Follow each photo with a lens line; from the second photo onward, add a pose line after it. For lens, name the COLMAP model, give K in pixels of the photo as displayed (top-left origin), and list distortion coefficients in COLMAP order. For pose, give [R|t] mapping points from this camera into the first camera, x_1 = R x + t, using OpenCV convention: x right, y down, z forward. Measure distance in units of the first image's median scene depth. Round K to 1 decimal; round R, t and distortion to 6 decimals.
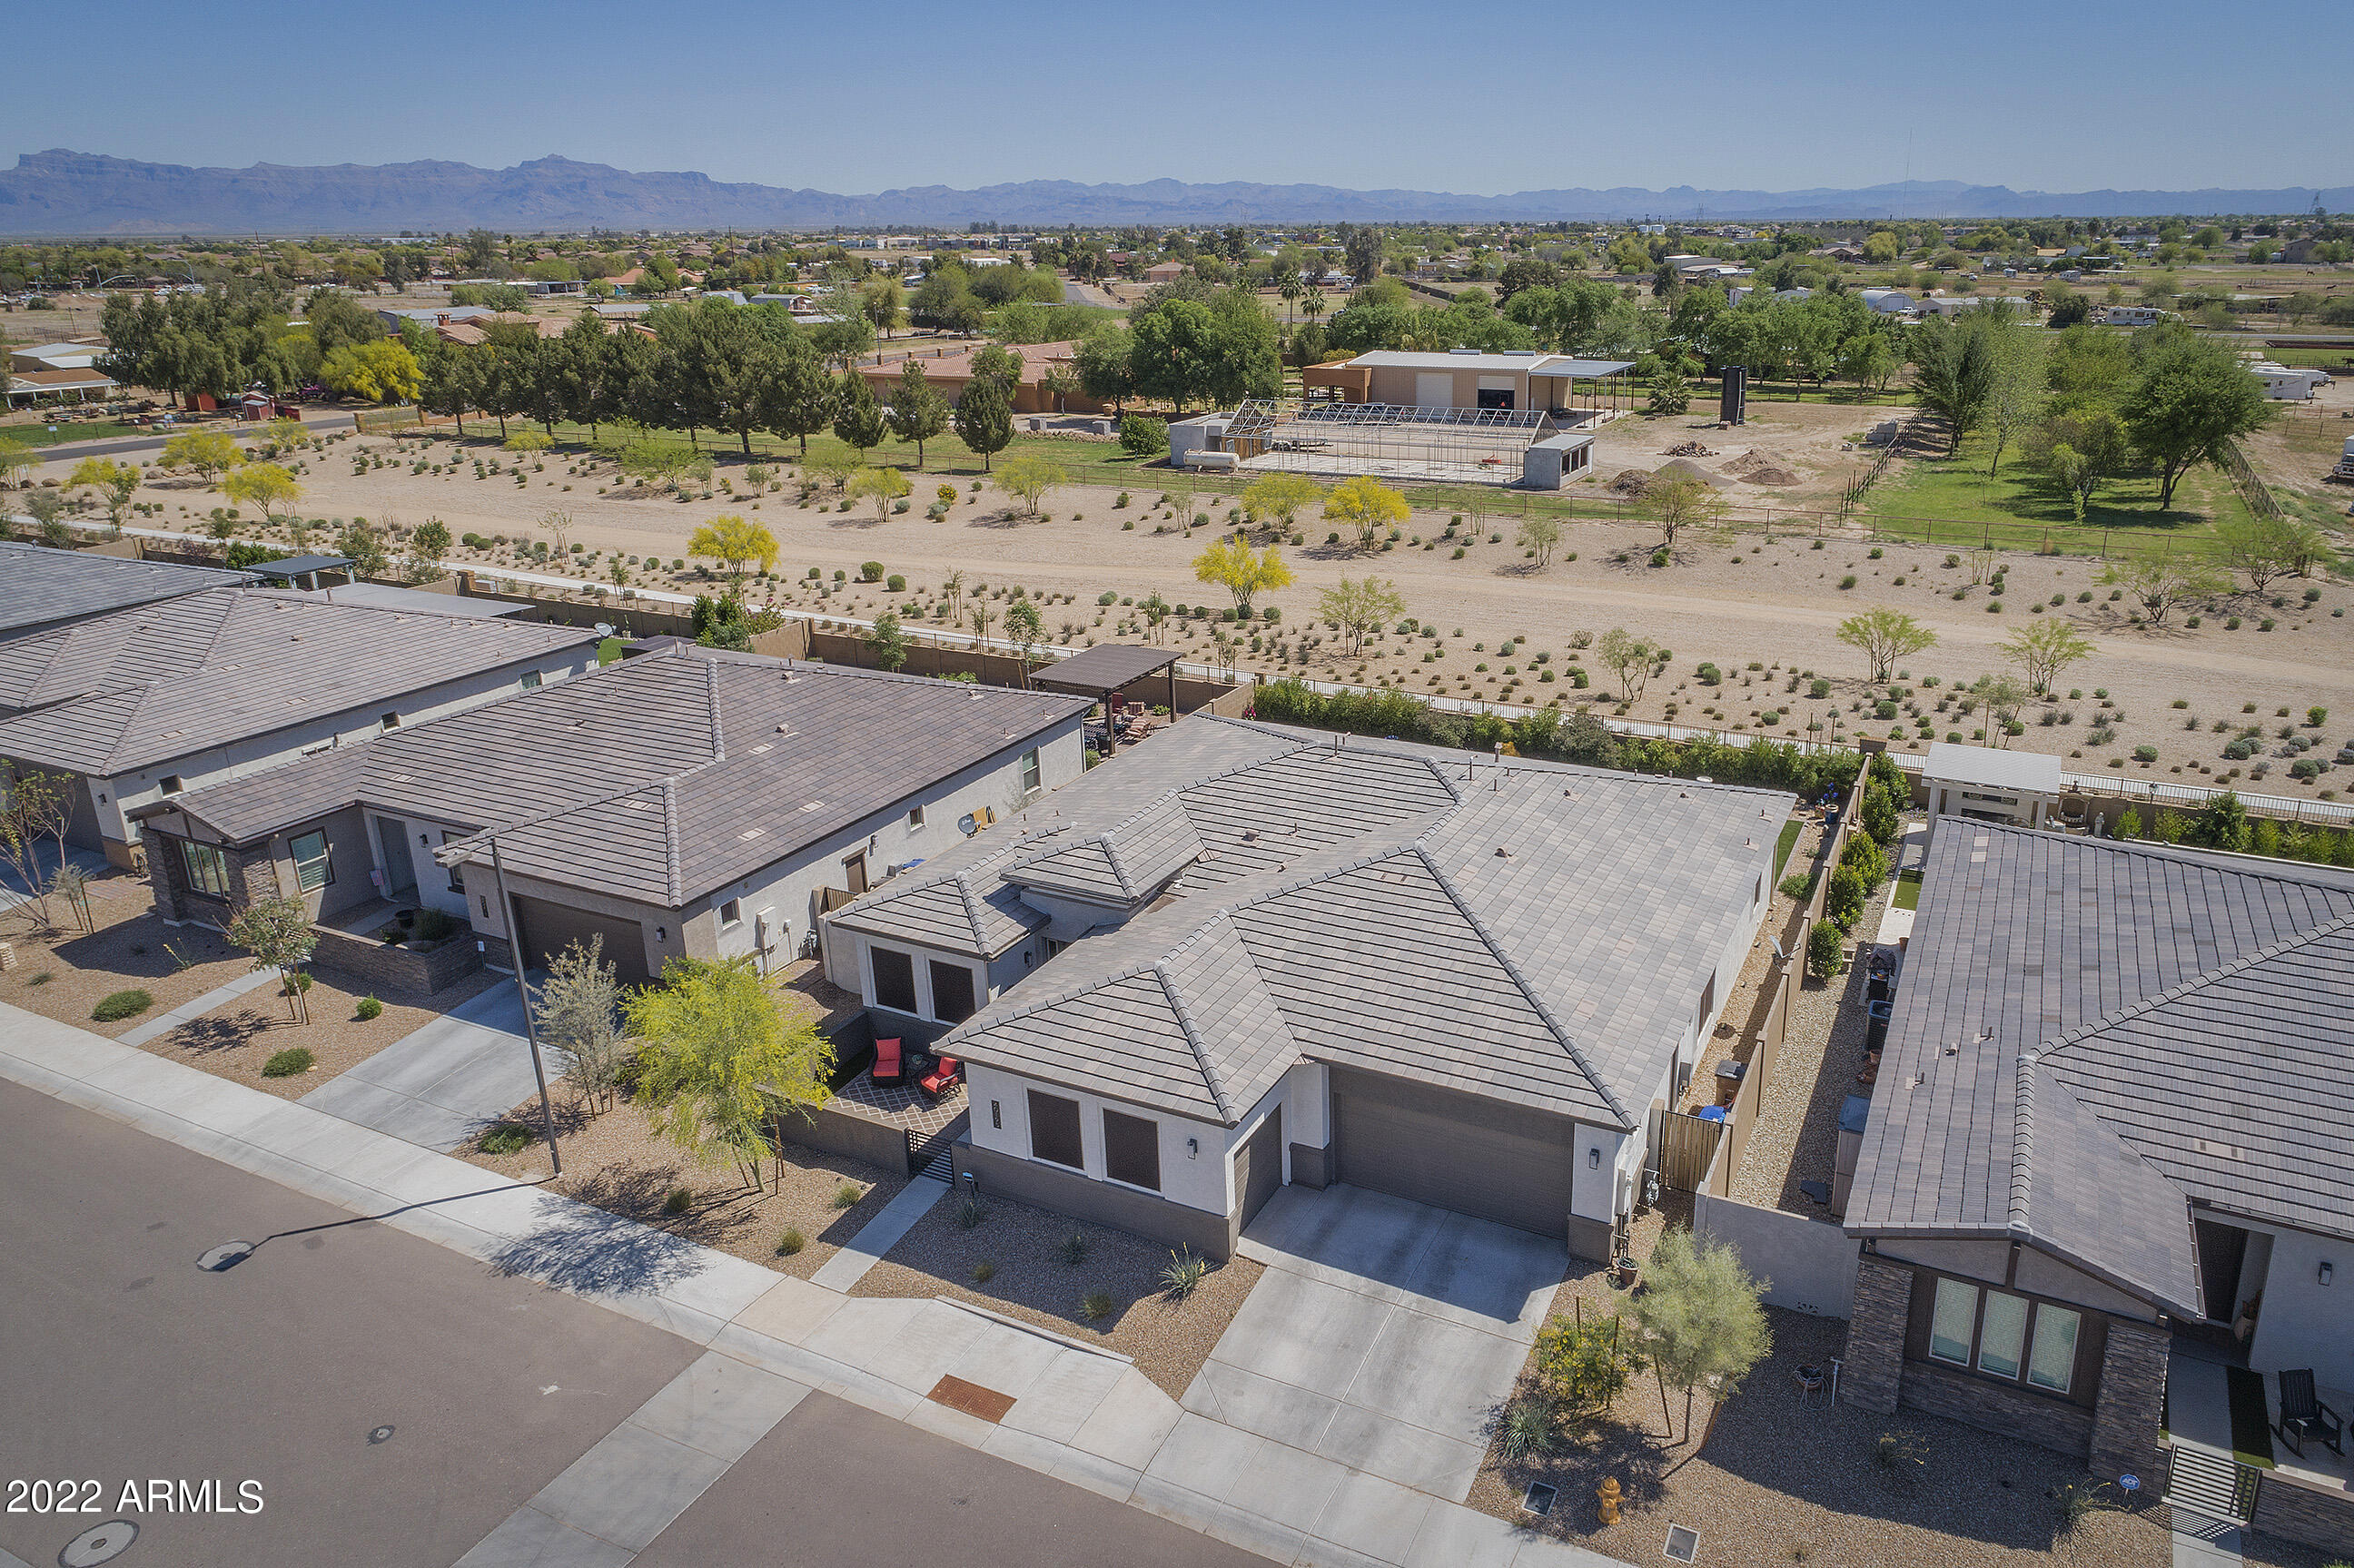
lens RADIAL K [[1607.8, 0, 1215.4], [0, 1607.8, 783.9], [0, 0, 1]] dist [-0.000289, 0.003978]
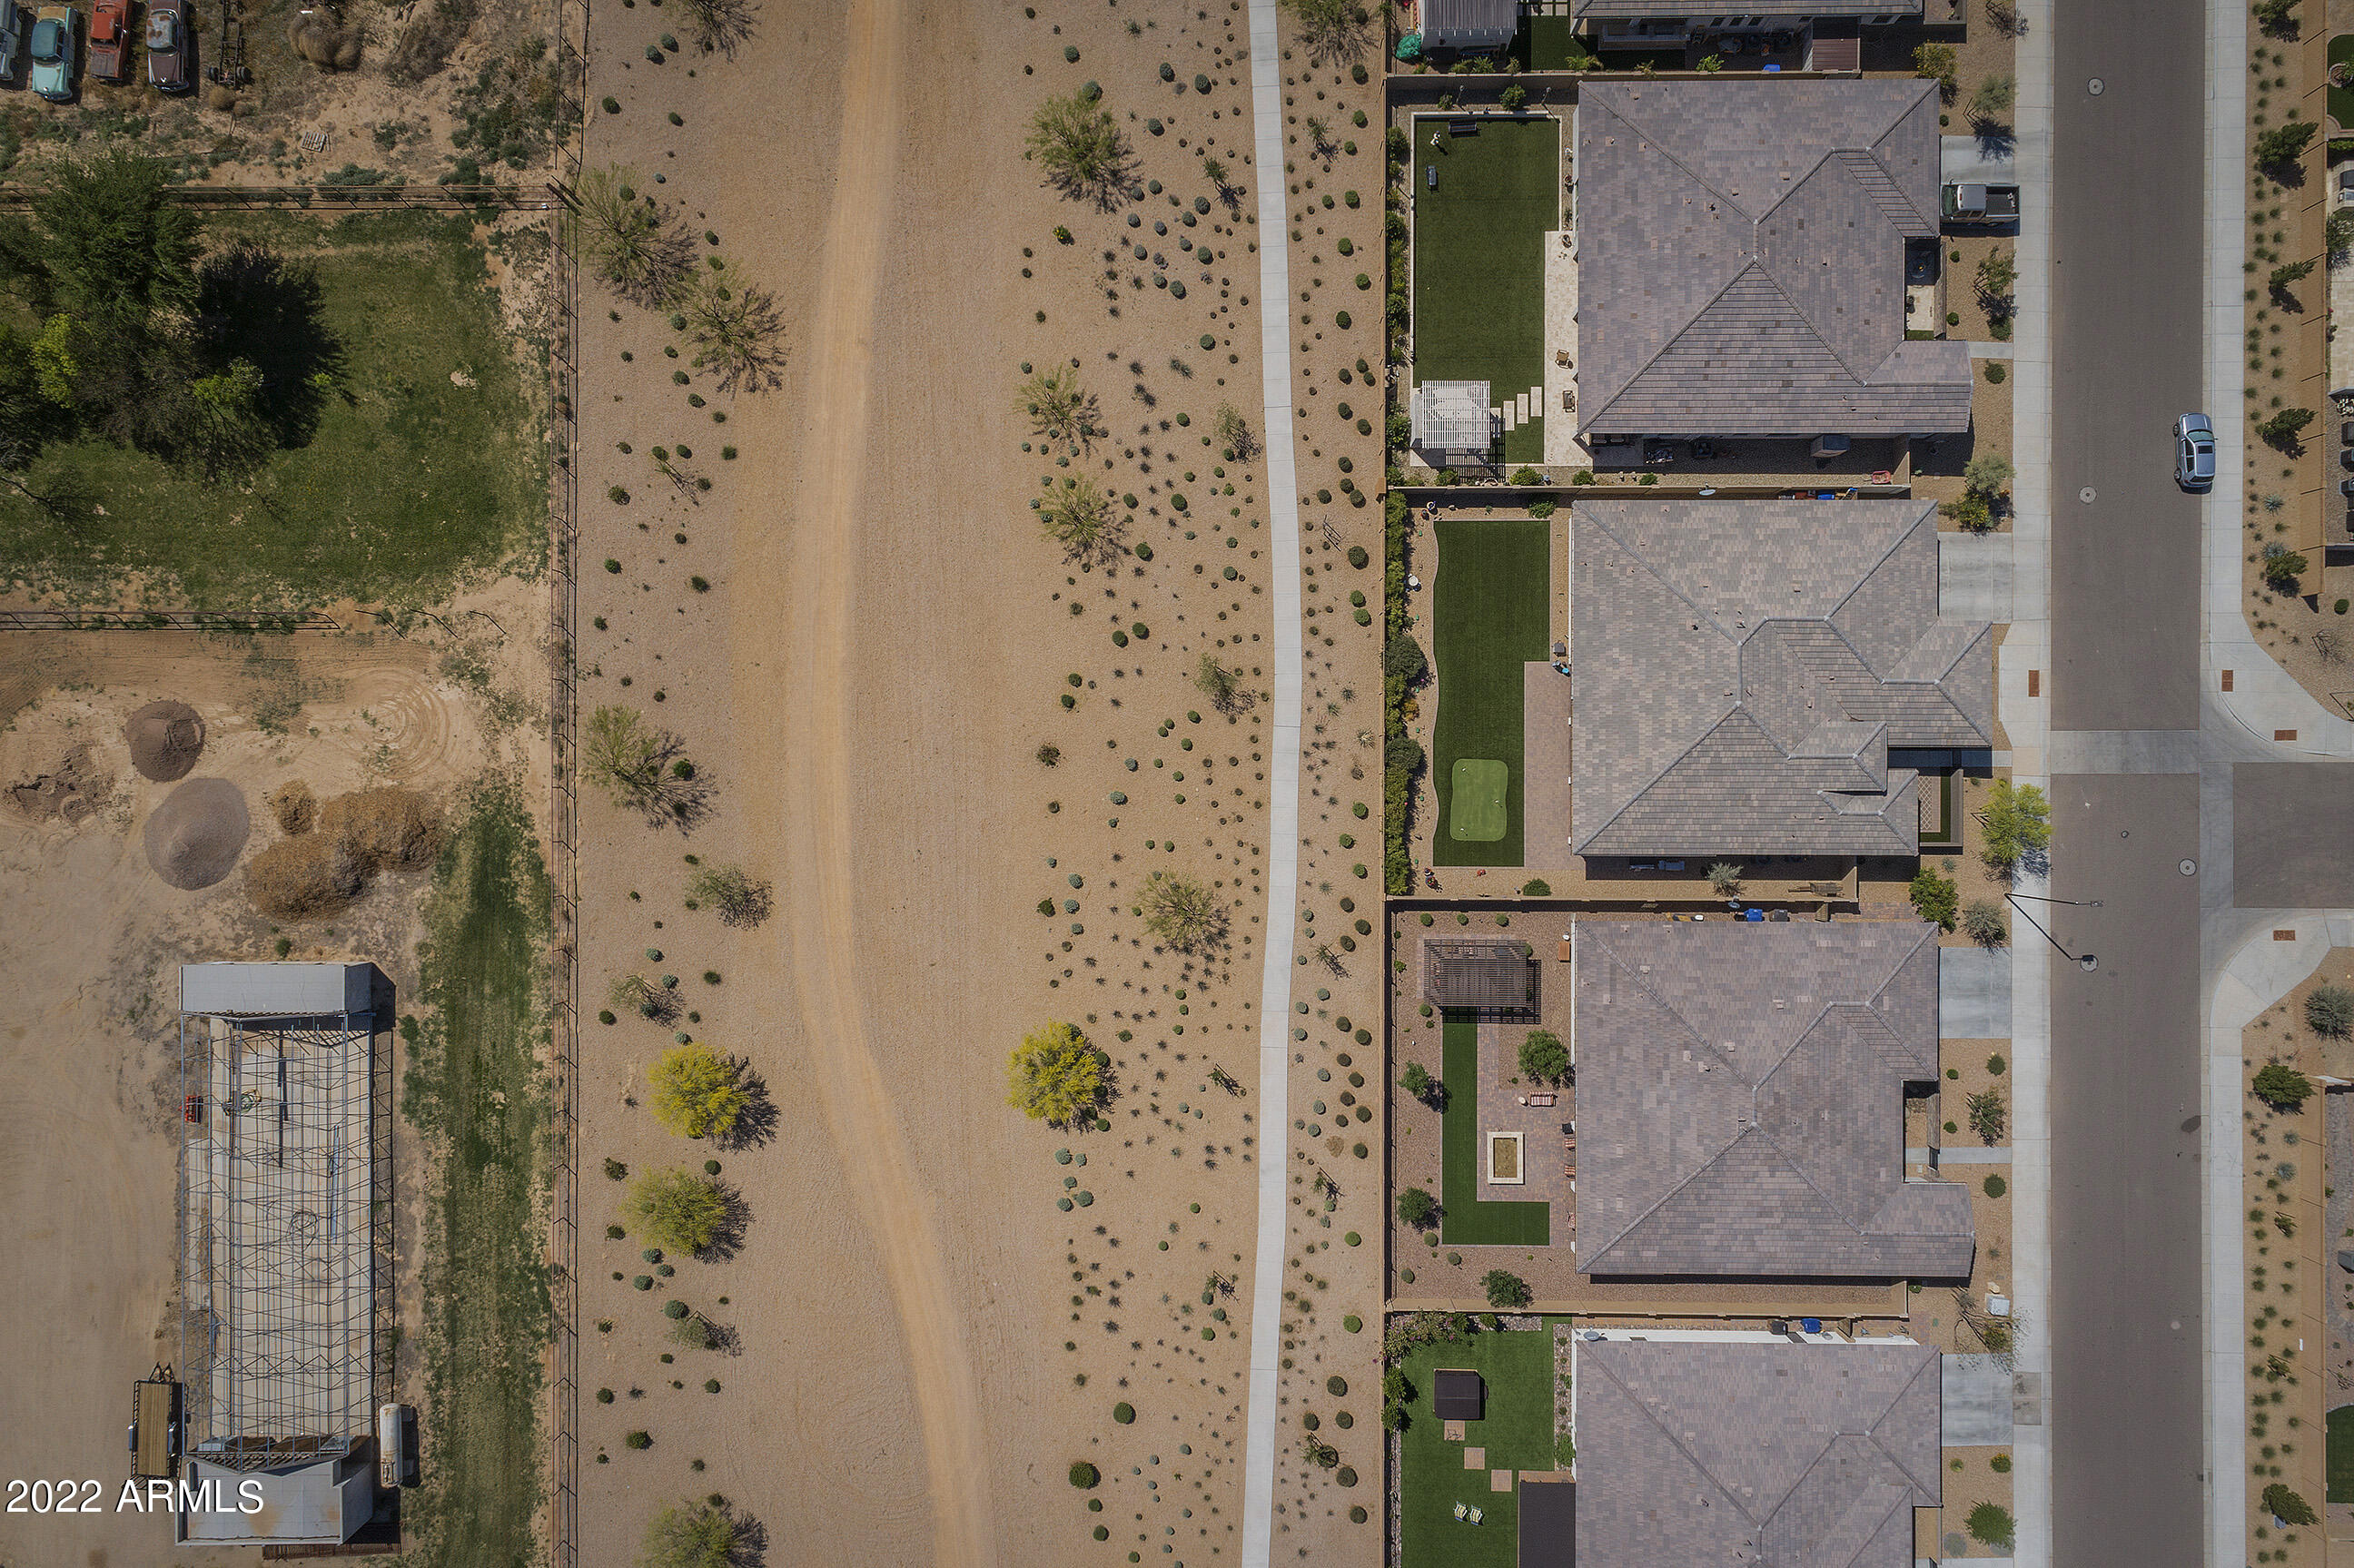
lens RADIAL K [[1607.8, 0, 1215.4], [0, 1607.8, 783.9], [0, 0, 1]] dist [-0.000289, 0.003978]
pose [[-0.452783, -0.891582, 0.008319, 0.238333], [0.303649, -0.145420, 0.941621, -1.953374], [-0.838323, 0.428876, 0.336571, 0.843291]]
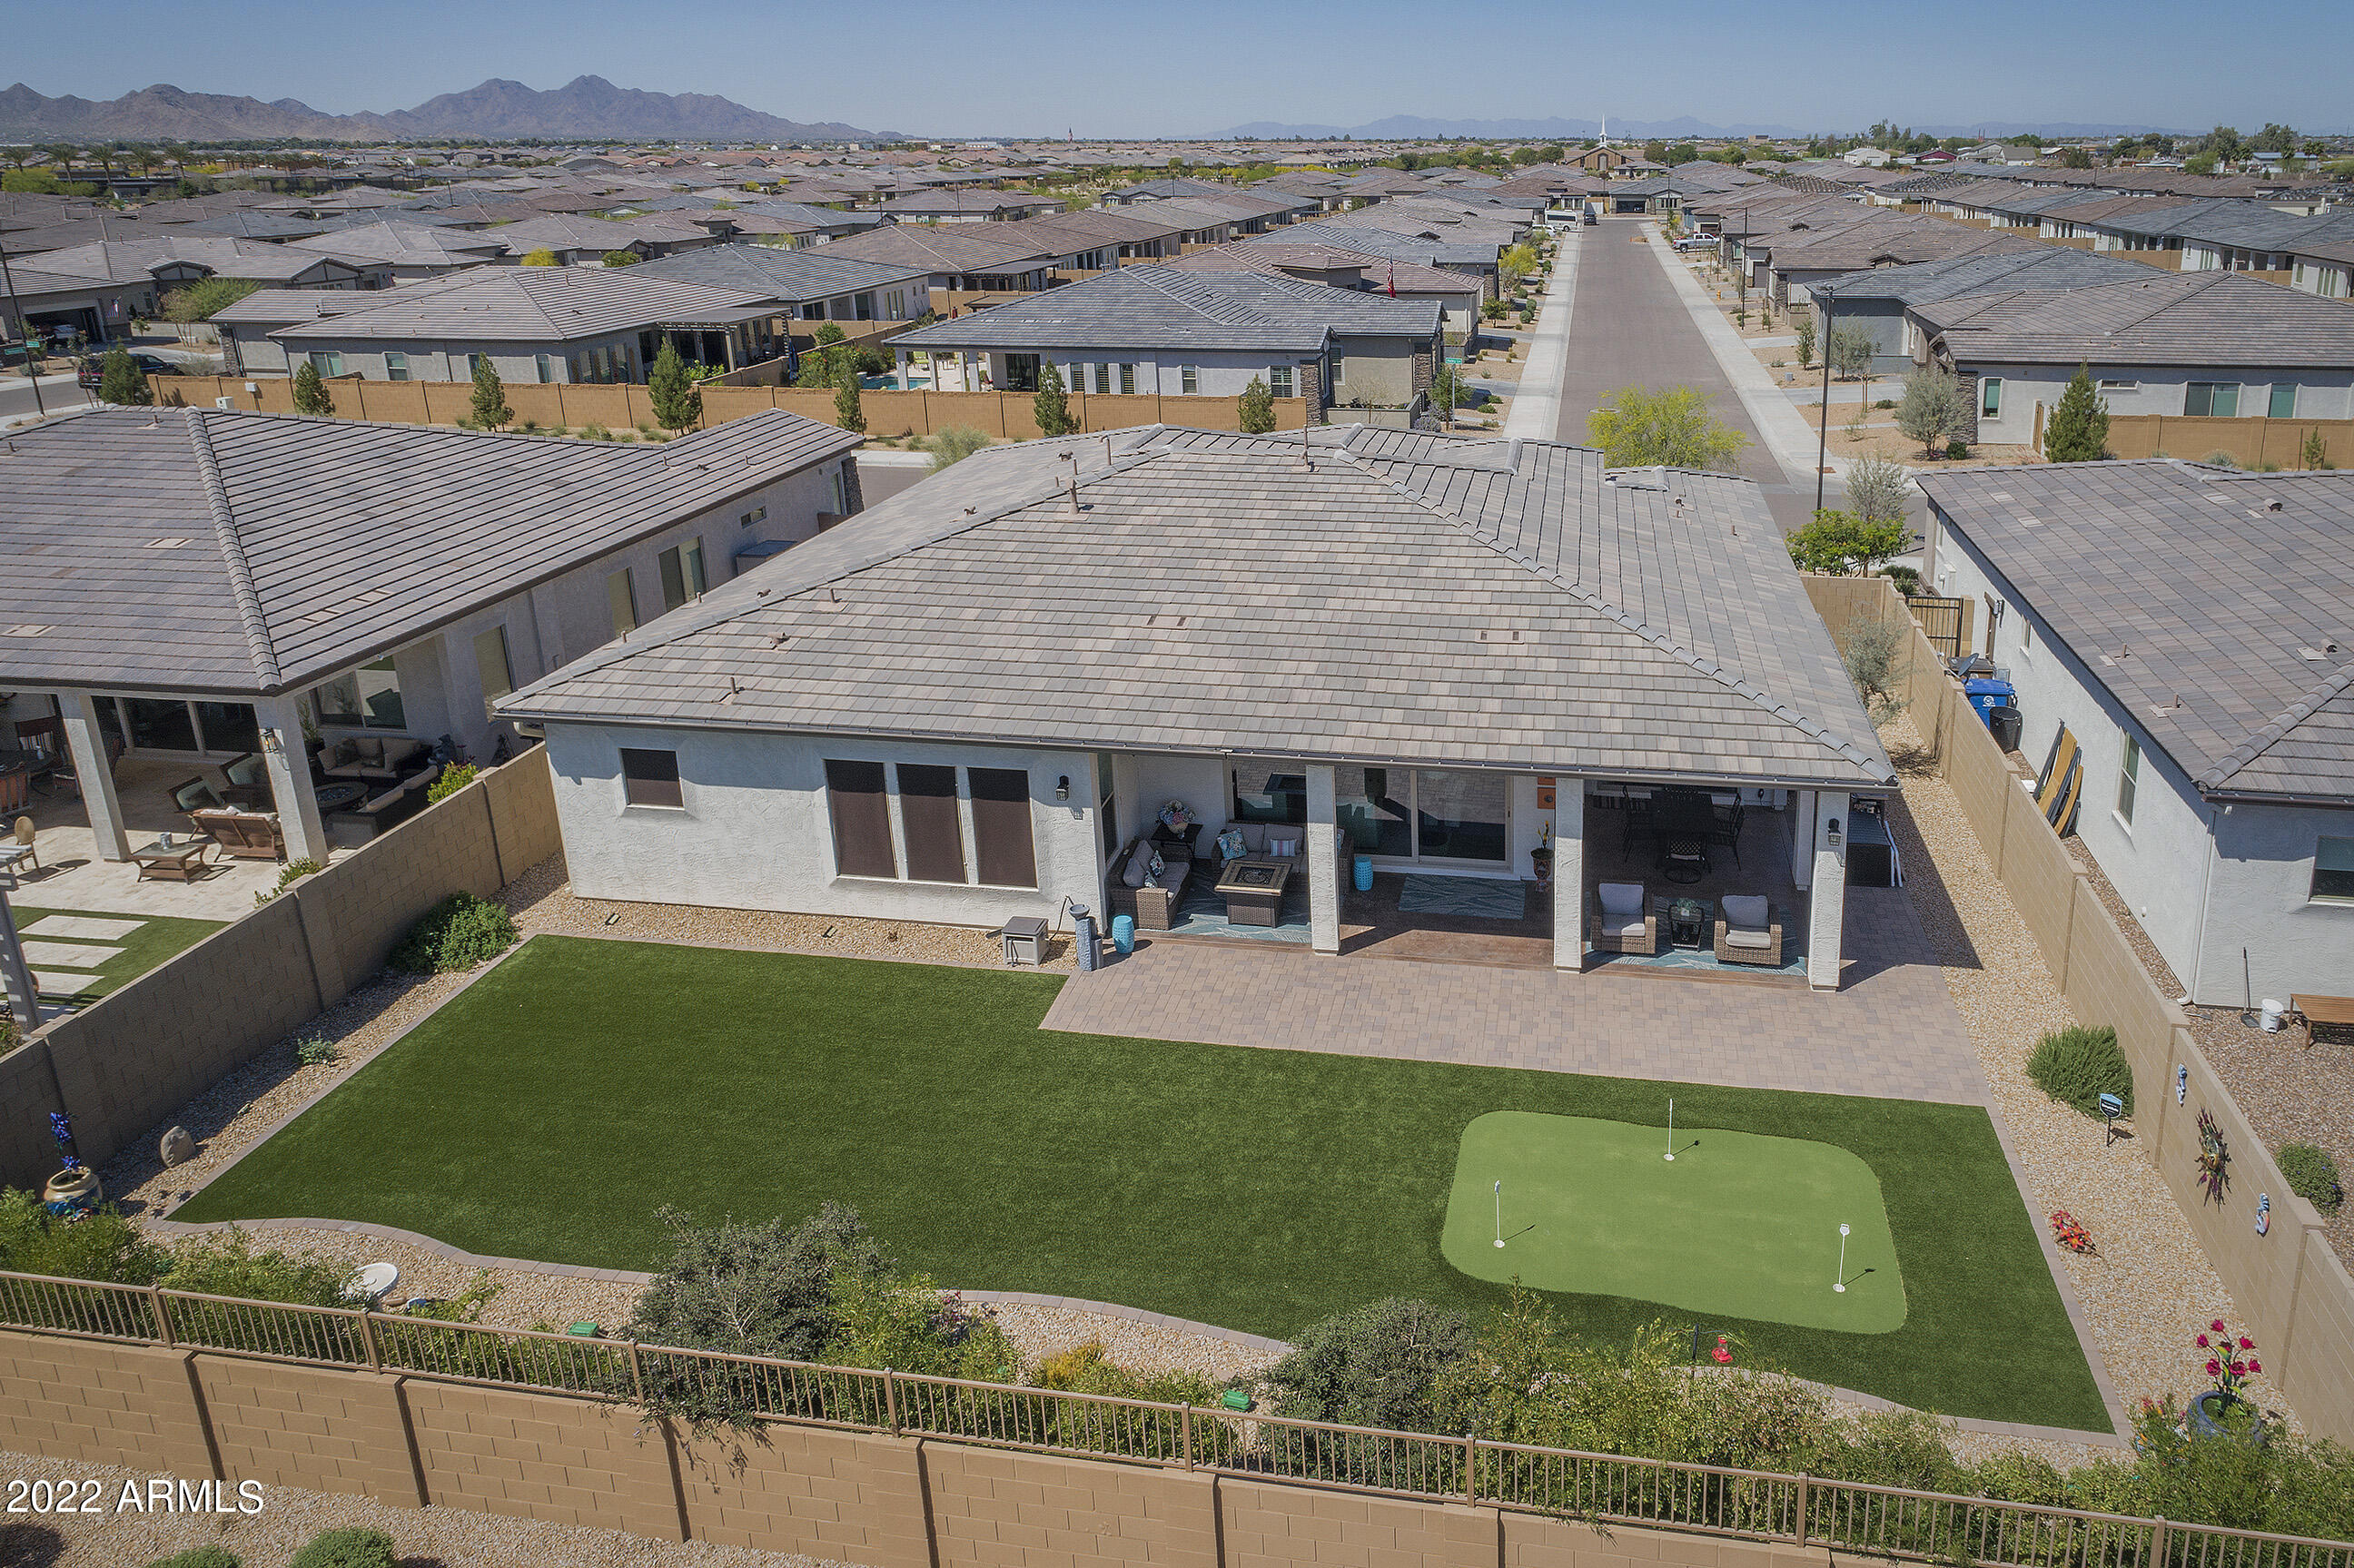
lens RADIAL K [[1607.8, 0, 1215.4], [0, 1607.8, 783.9], [0, 0, 1]] dist [-0.000289, 0.003978]
pose [[-0.966732, 0.120248, -0.225763, 0.260481], [-0.056014, 0.761666, 0.645544, -0.297099], [0.249582, 0.636715, -0.729591, 1.406172]]
